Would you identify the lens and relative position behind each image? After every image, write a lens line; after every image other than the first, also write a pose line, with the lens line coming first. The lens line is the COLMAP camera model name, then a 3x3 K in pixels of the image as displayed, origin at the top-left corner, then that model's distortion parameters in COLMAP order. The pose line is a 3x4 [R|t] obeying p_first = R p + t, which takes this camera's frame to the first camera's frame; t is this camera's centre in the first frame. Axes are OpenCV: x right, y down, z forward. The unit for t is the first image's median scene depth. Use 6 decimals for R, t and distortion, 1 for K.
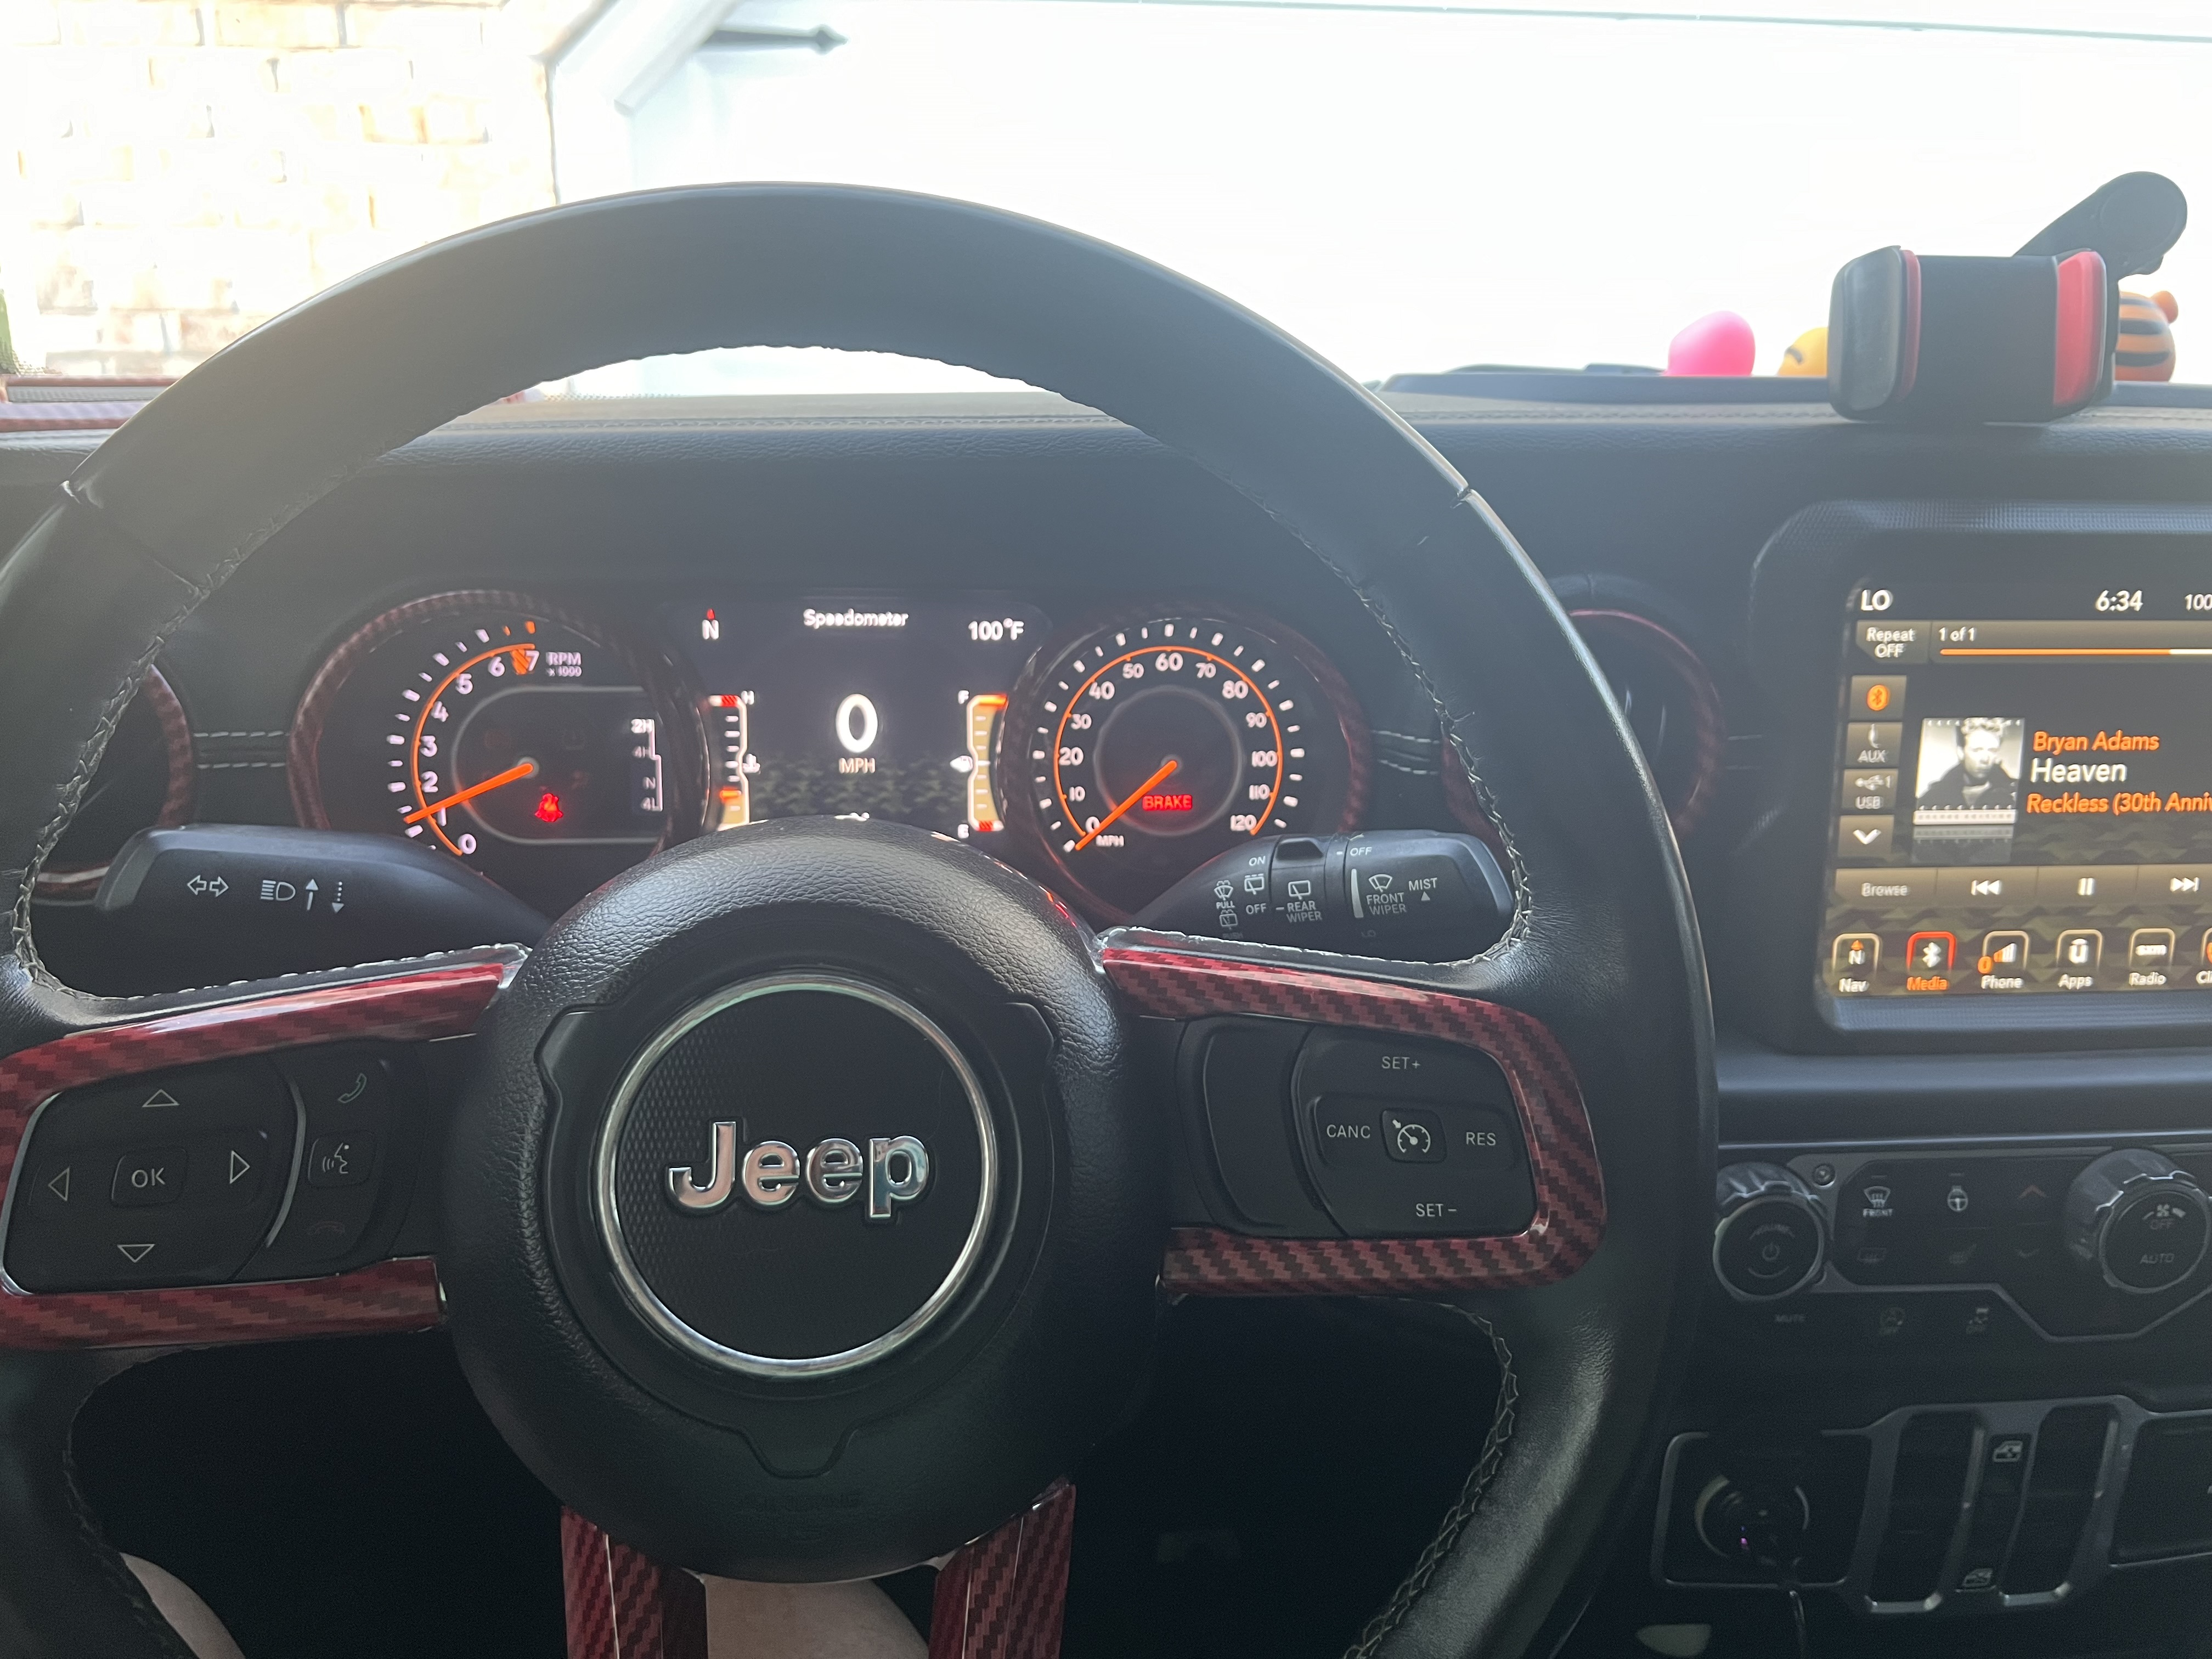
lens RADIAL K [[1626.1, 0, 1103.8], [0, 1626.1, 861.3], [0, 0, 1]] dist [0.038246, -0.003613]
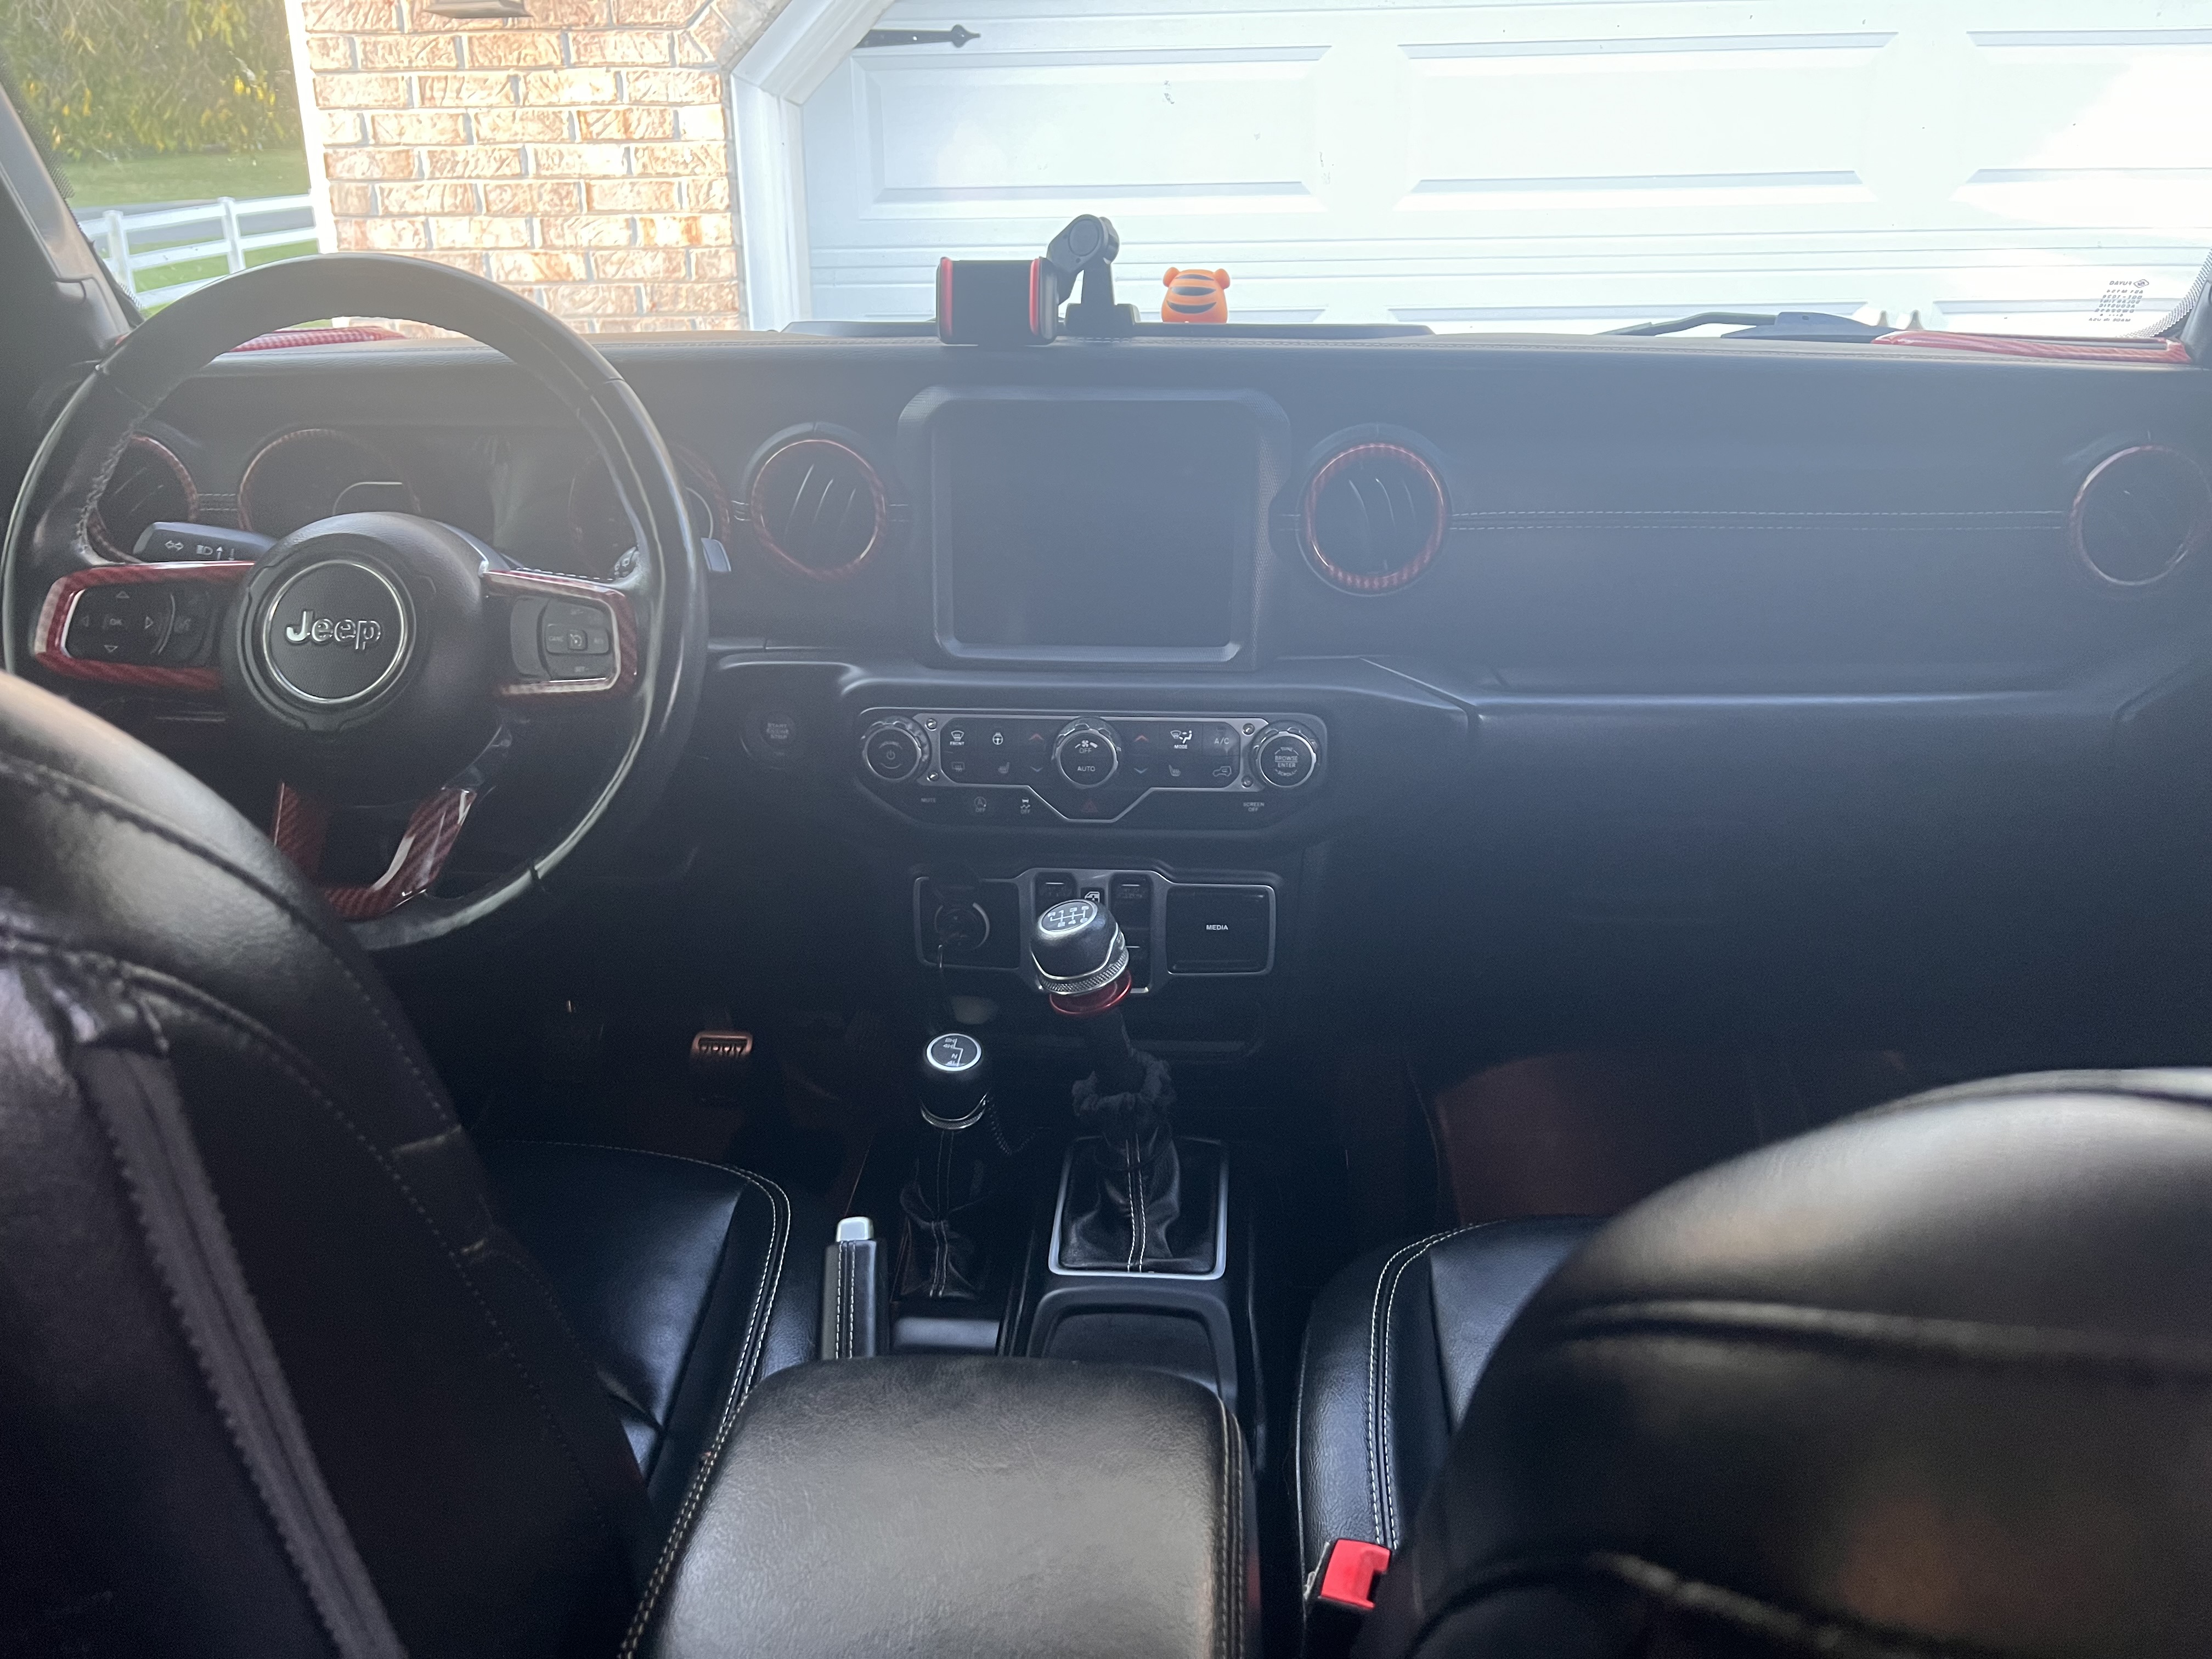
lens RADIAL K [[1525.3, 0, 1079.1], [0, 1525.3, 834.7], [0, 0, 1]] dist [0.044663, -0.050956]
pose [[0.981552, 0.043510, -0.186181, 0.973801], [-0.035394, 0.998282, 0.046702, 0.232939], [0.187893, -0.039251, 0.981405, -0.821632]]
